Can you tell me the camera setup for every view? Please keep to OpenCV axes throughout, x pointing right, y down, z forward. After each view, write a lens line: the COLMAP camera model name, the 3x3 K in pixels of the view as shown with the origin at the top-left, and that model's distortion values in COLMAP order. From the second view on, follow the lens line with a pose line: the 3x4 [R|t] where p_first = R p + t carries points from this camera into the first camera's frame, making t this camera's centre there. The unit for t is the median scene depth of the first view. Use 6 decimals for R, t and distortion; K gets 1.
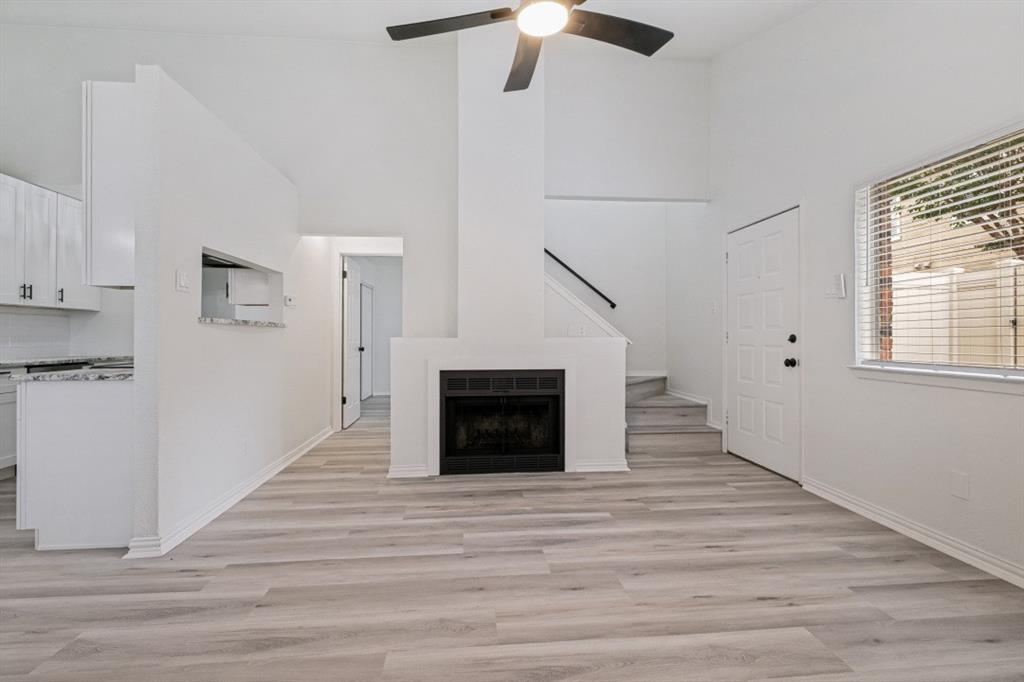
lens RADIAL K [[414.7, 0, 562.5], [0, 414.7, 337.1], [0, 0, 1]] dist [-0.002134, -0.000484]
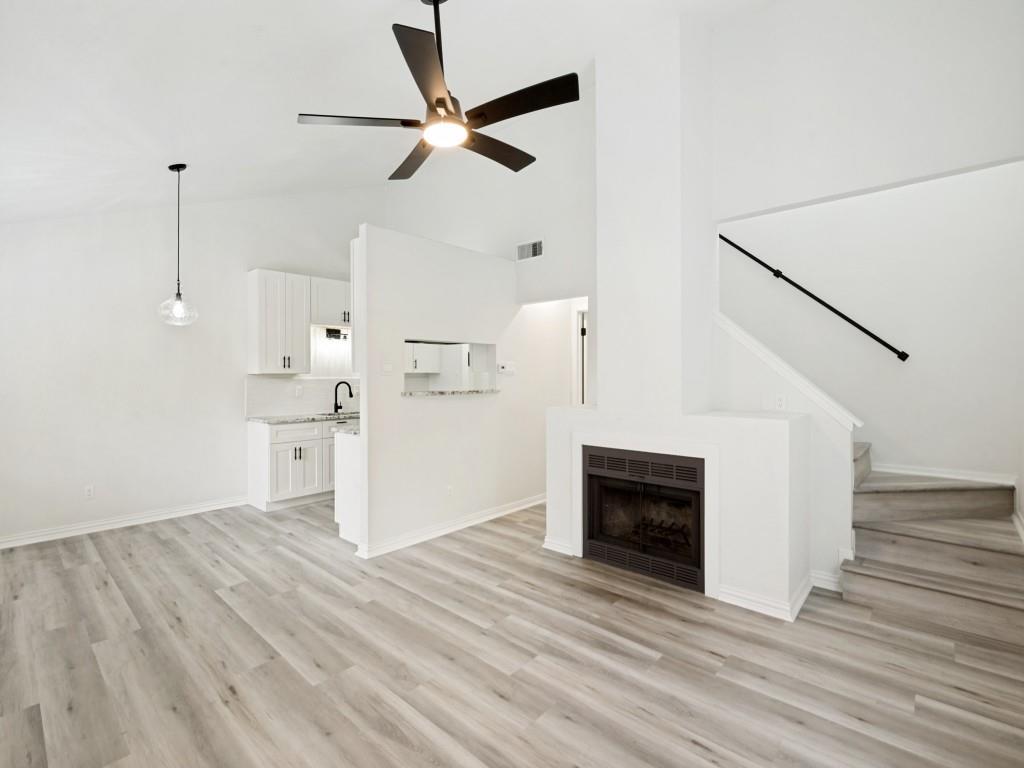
lens RADIAL K [[579.8, 0, 592.3], [0, 579.8, 369.8], [0, 0, 1]] dist [-0.019346, -0.001138]
pose [[0.658385, 0.000539, -0.752681, 0.766697], [0.003487, 0.999987, 0.003766, -0.101749], [0.752673, -0.005104, 0.658374, 0.183696]]
